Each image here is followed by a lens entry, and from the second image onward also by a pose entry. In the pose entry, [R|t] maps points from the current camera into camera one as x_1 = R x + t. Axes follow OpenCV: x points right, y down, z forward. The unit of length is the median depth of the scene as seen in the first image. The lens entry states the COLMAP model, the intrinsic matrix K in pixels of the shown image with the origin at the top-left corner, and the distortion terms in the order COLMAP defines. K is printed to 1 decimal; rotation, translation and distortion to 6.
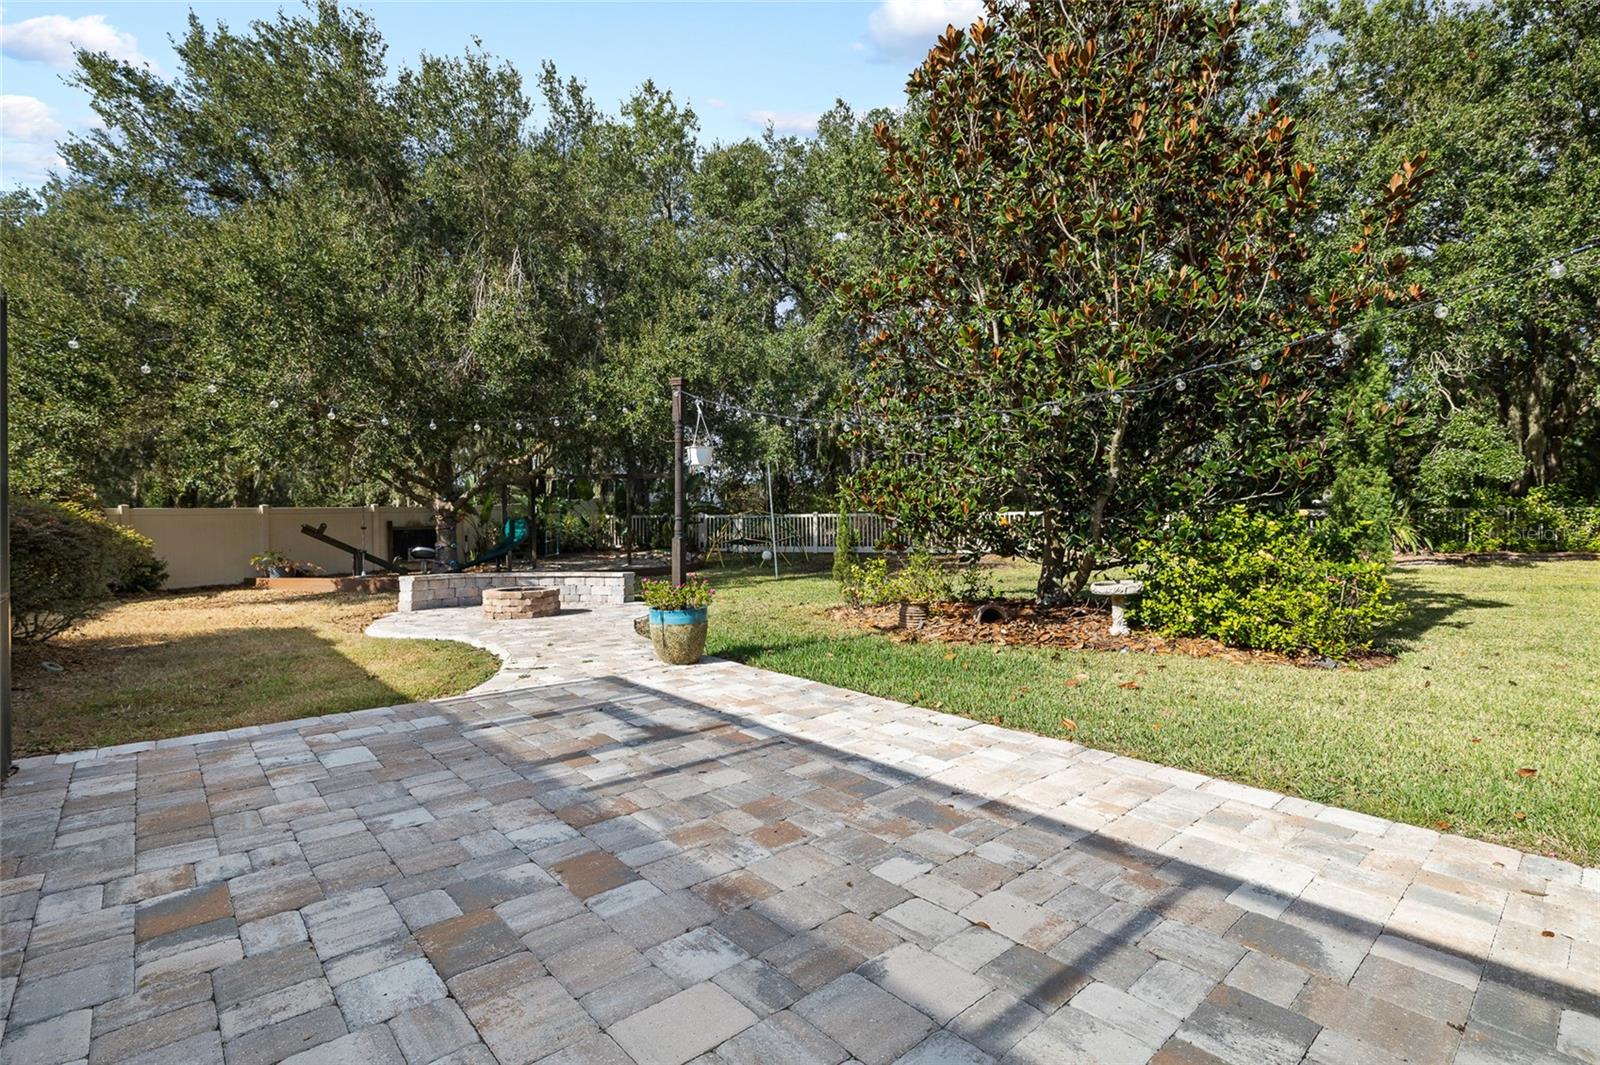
lens RADIAL K [[750.8, 0, 810.6], [0, 750.8, 530.8], [0, 0, 1]] dist [-0.010272, 0.001442]
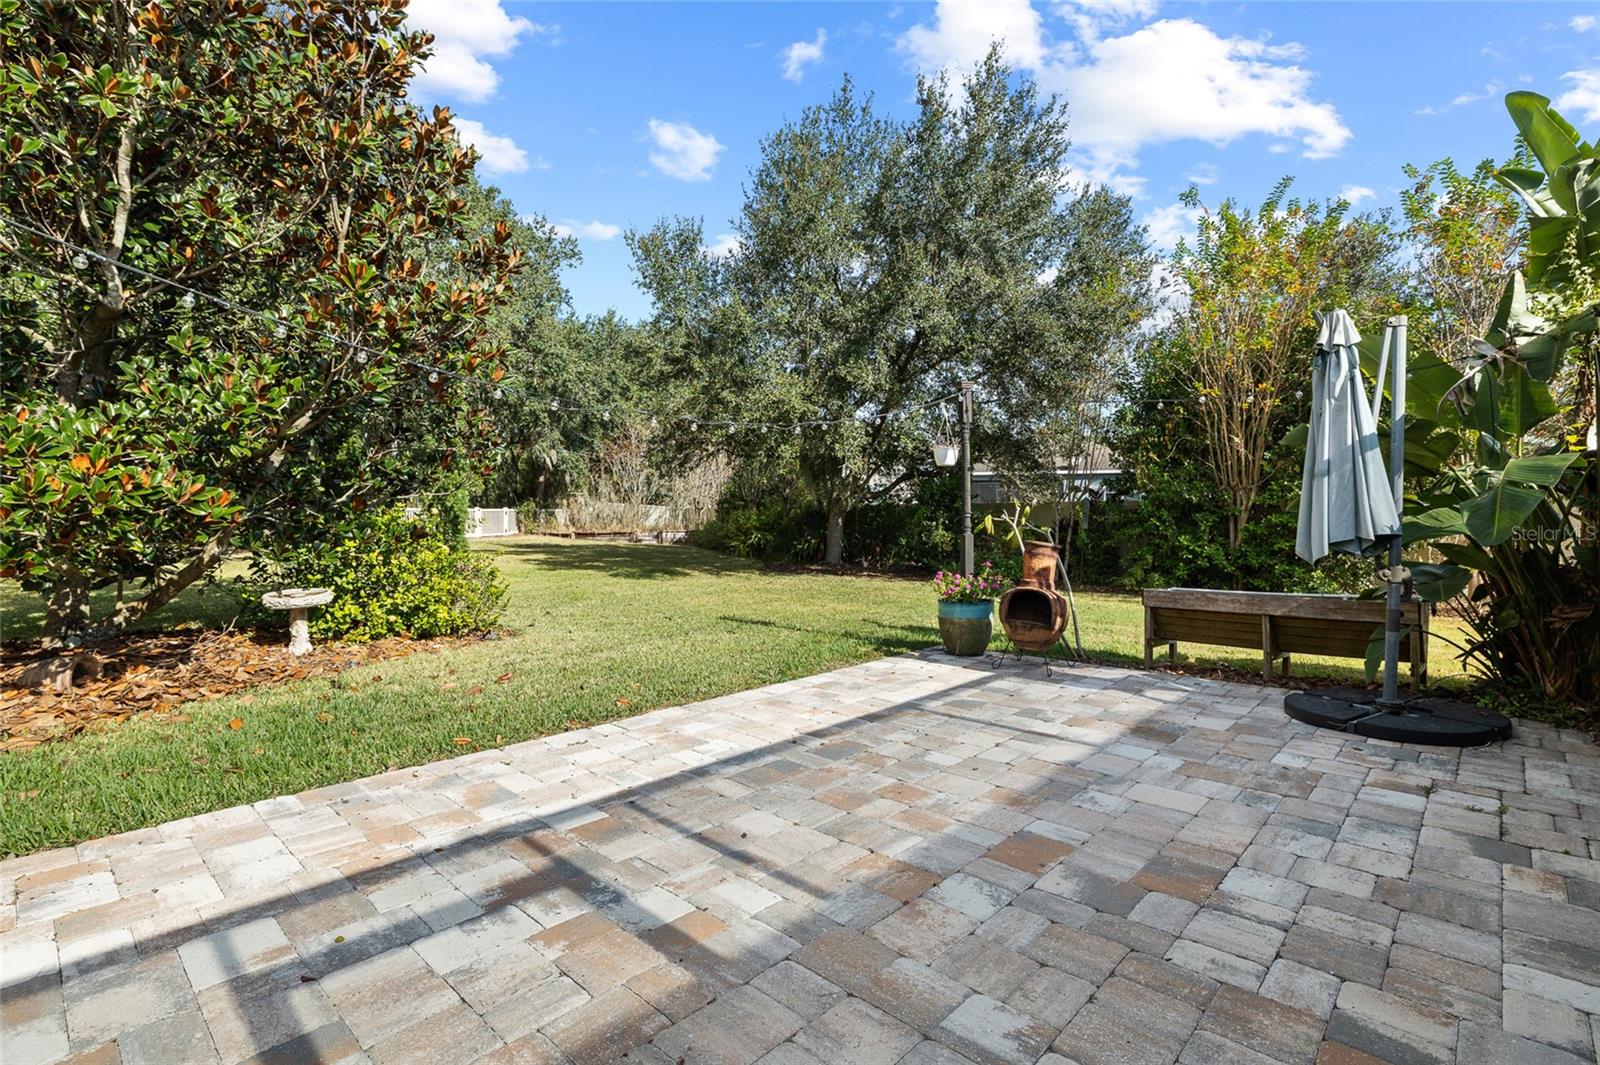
lens RADIAL K [[750.8, 0, 802.4], [0, 750.8, 524.3], [0, 0, 1]] dist [-0.010272, 0.001442]
pose [[-0.083729, -0.010789, 0.996430, -0.876269], [0.019116, 0.999740, 0.012431, -0.013404], [-0.996305, 0.020089, -0.083501, 0.937798]]
